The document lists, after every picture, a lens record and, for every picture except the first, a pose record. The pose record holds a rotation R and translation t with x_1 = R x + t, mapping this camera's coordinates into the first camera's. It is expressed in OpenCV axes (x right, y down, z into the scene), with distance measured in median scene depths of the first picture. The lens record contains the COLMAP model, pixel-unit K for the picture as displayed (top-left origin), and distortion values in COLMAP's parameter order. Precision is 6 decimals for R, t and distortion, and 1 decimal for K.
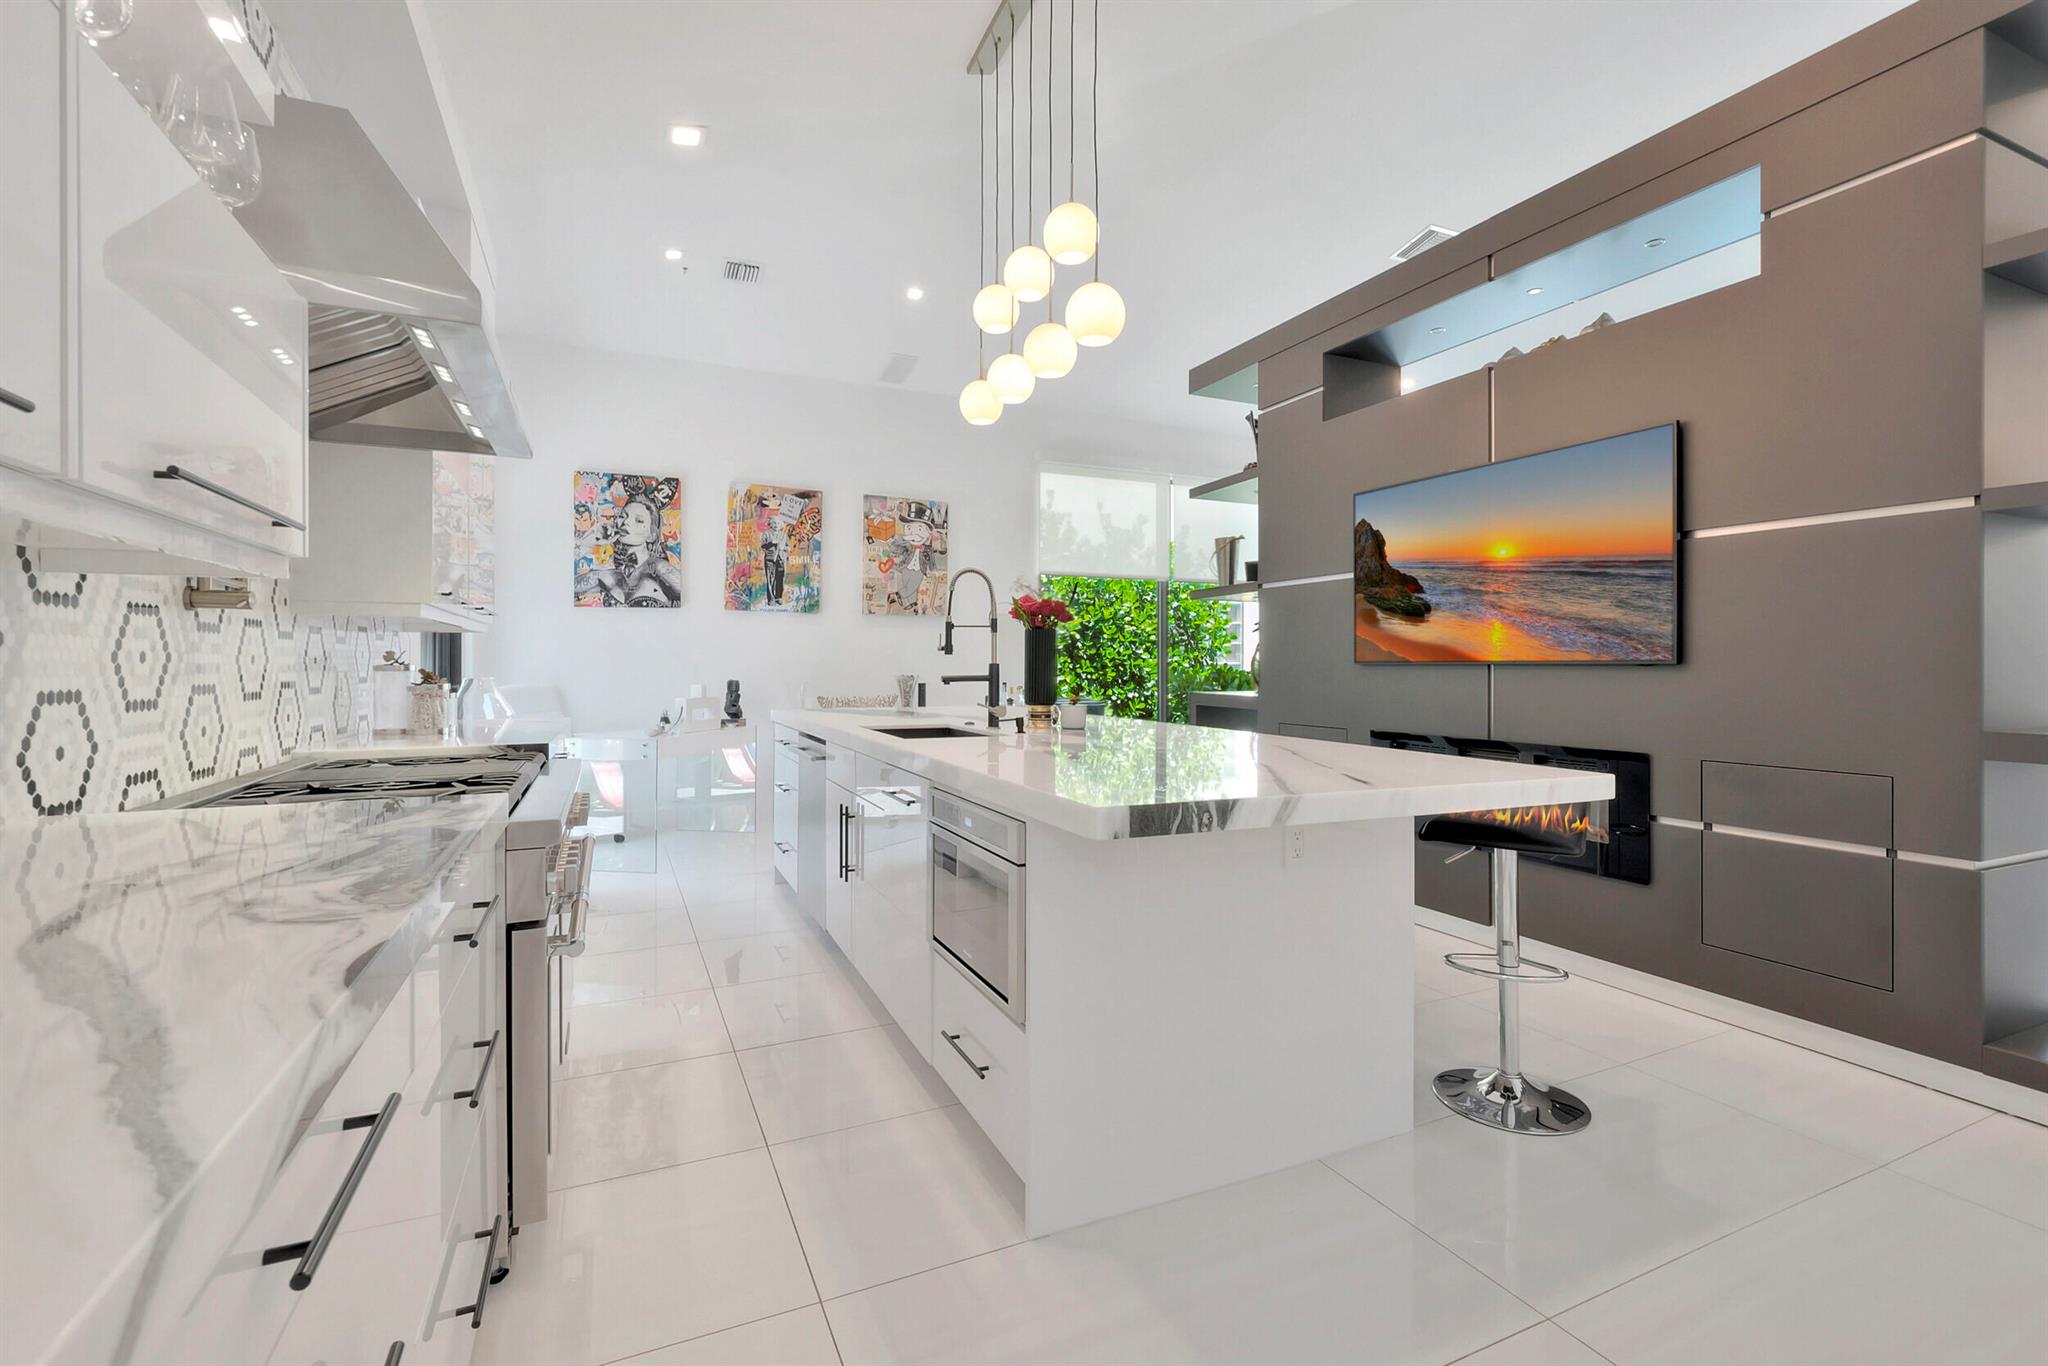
lens RADIAL K [[910.1, 0, 1022.9], [0, 910.1, 668.0], [0, 0, 1]] dist [0.003173, -0.000457]
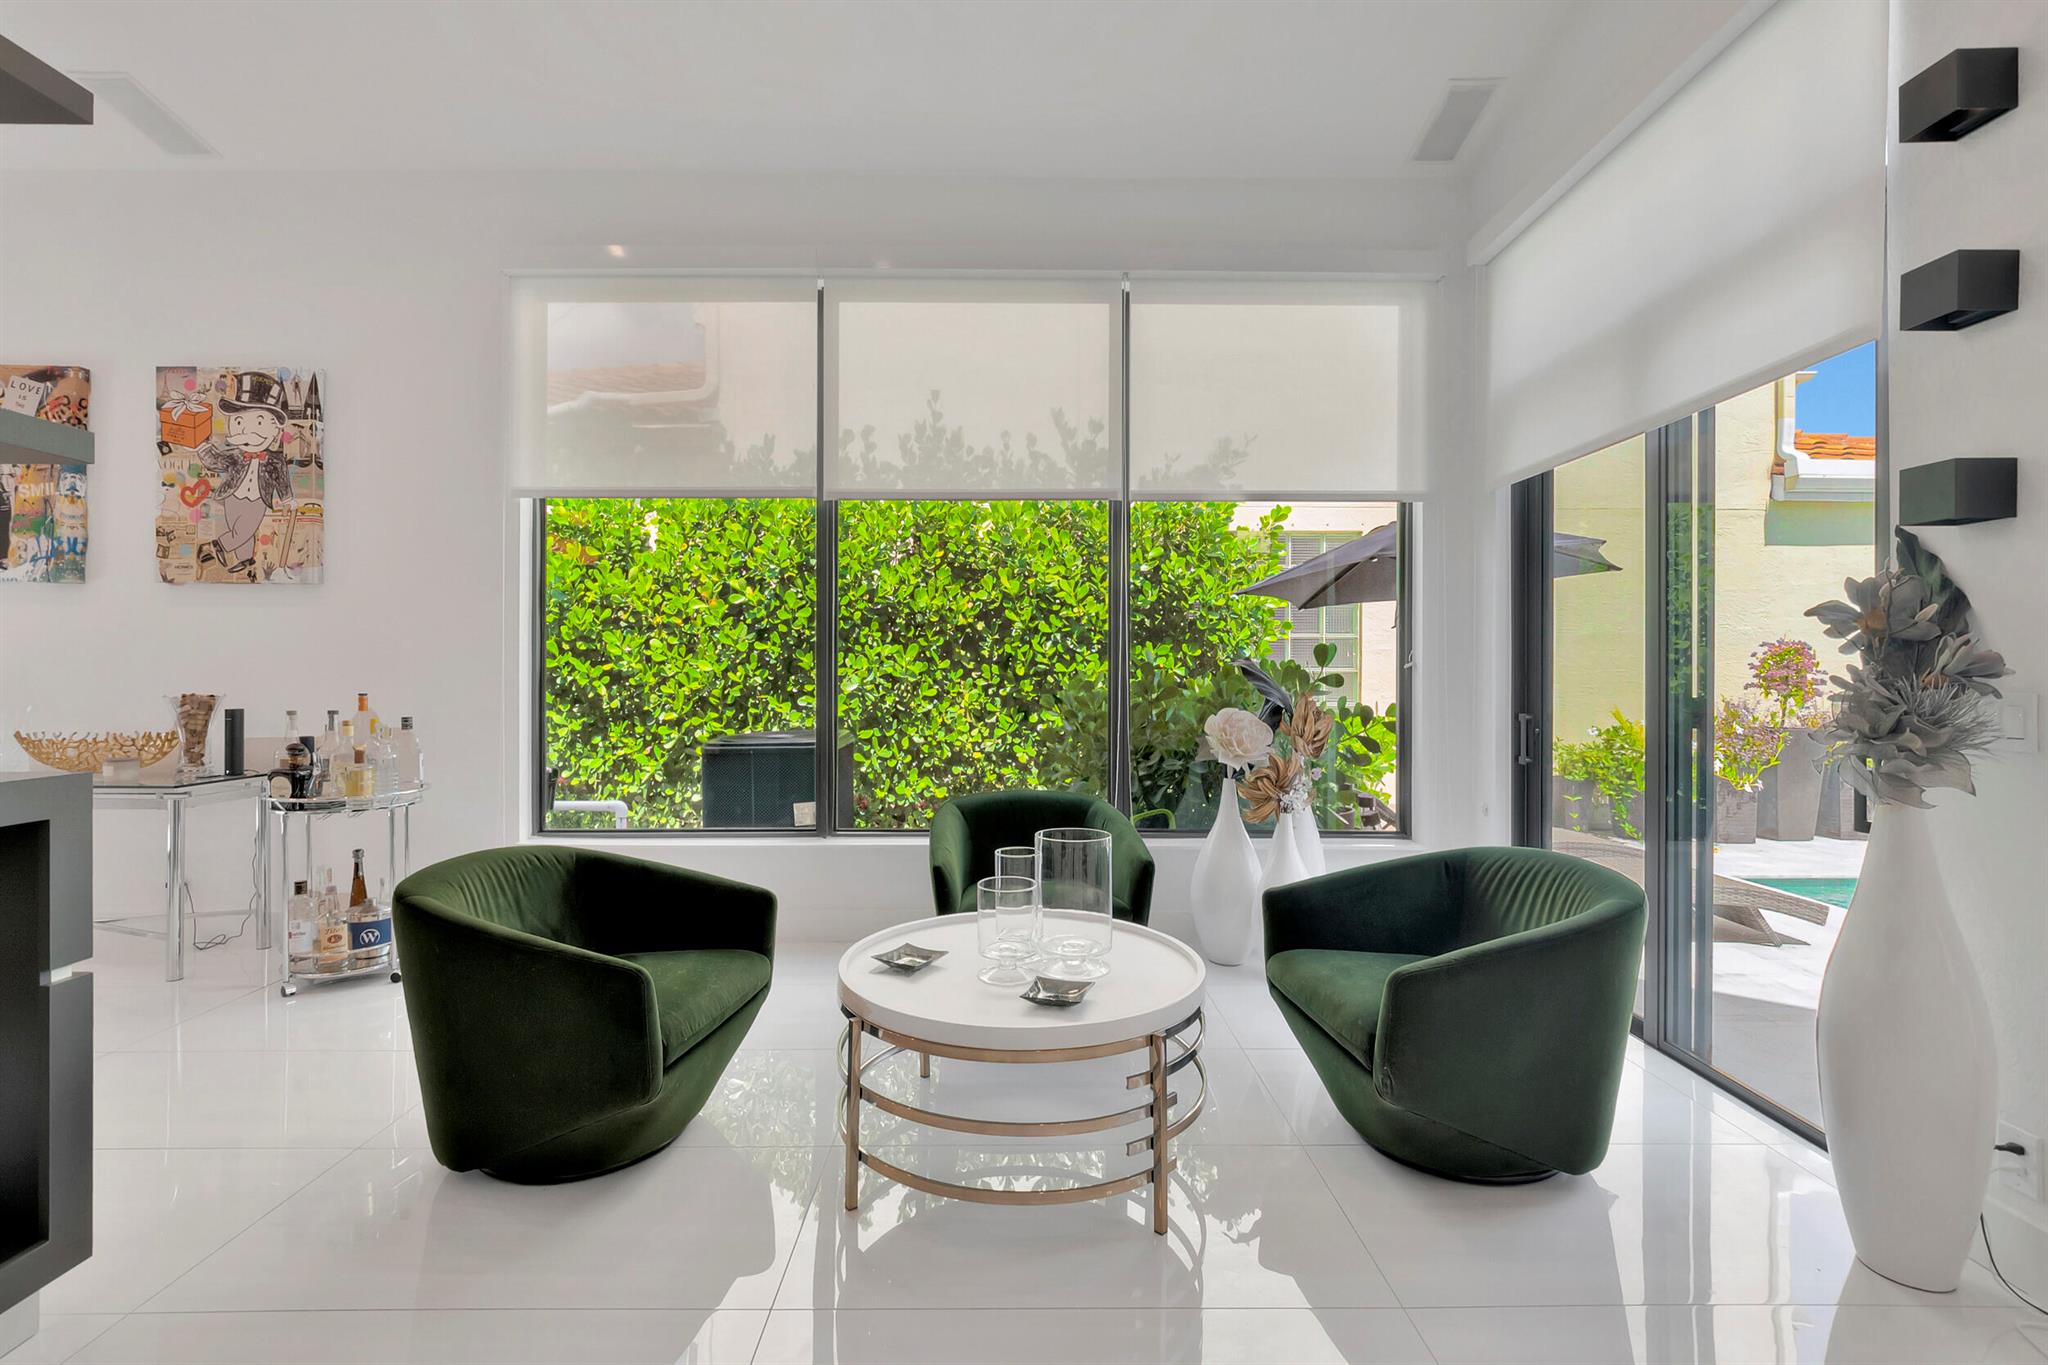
lens RADIAL K [[910.1, 0, 1007.6], [0, 910.1, 671.3], [0, 0, 1]] dist [0.003173, -0.000457]
pose [[0.909719, 0.001797, -0.415221, 0.582119], [-0.002594, 0.999996, -0.001356, -0.006428], [0.415217, 0.002311, 0.909719, 0.784427]]
